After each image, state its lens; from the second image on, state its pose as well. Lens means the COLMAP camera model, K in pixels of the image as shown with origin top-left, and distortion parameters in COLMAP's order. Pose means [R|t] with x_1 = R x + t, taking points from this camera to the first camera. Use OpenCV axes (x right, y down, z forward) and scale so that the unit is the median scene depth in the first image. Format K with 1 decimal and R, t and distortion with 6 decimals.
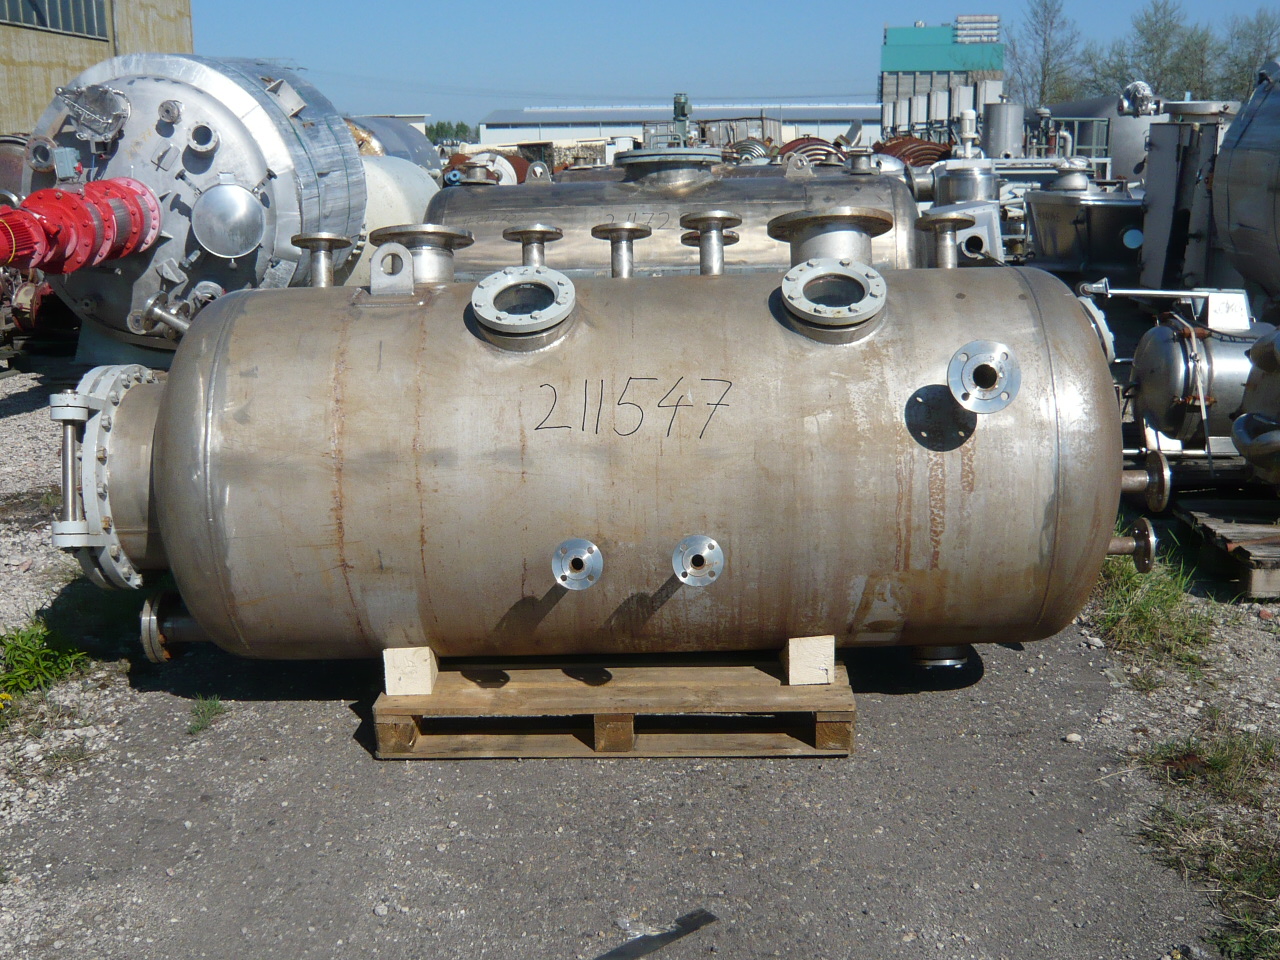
lens RADIAL K [[1383.6, 0, 640.7], [0, 1383.6, 485.2], [0, 0, 1]] dist [-0.088264, 0.000000]
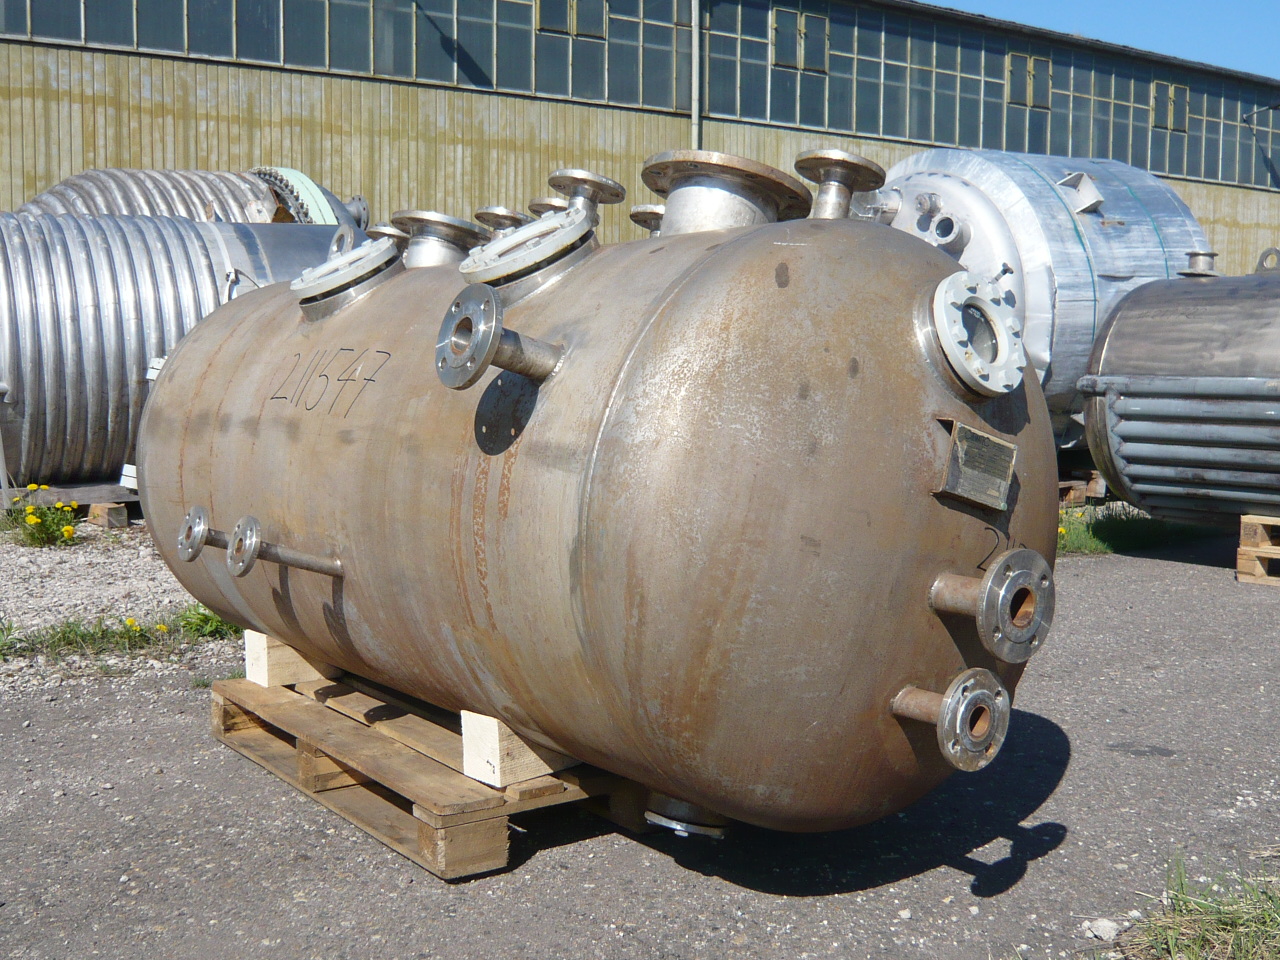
lens RADIAL K [[1453.8, 0, 641.0], [0, 1453.8, 478.4], [0, 0, 1]] dist [-0.095221, 0.000000]
pose [[0.611145, 0.091105, -0.786258, 0.371106], [-0.204864, 0.977711, -0.045948, 0.002174], [0.764547, 0.189157, 0.616188, 0.271409]]
